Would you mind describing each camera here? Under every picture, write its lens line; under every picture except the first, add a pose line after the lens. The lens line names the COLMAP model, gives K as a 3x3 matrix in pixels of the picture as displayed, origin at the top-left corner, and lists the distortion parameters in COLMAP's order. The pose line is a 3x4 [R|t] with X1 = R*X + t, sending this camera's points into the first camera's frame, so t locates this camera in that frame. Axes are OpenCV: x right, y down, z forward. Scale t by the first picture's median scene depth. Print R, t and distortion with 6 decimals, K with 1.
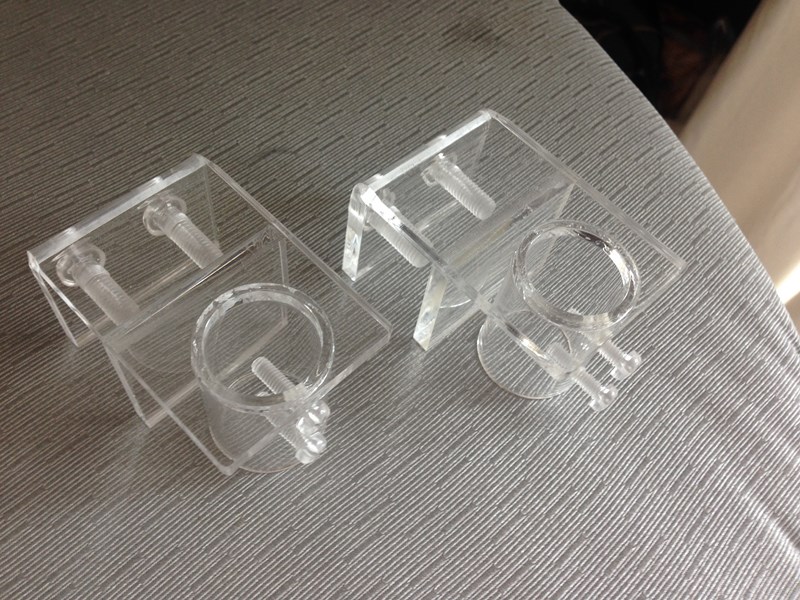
lens RADIAL K [[764.4, 0, 400.0], [0, 764.4, 300.0], [0, 0, 1]] dist [0.131227, -0.291678]
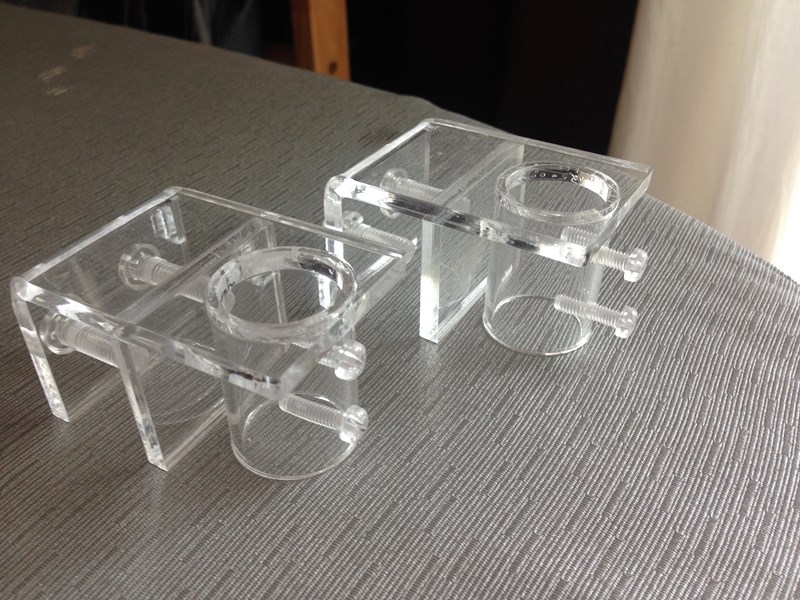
lens RADIAL K [[764.4, 0, 400.0], [0, 764.4, 300.0], [0, 0, 1]] dist [0.131227, -0.291678]
pose [[0.958200, -0.244777, 0.148109, -0.151497], [0.282256, 0.893350, -0.349653, 0.370324], [-0.046726, 0.376842, 0.925098, 0.100568]]
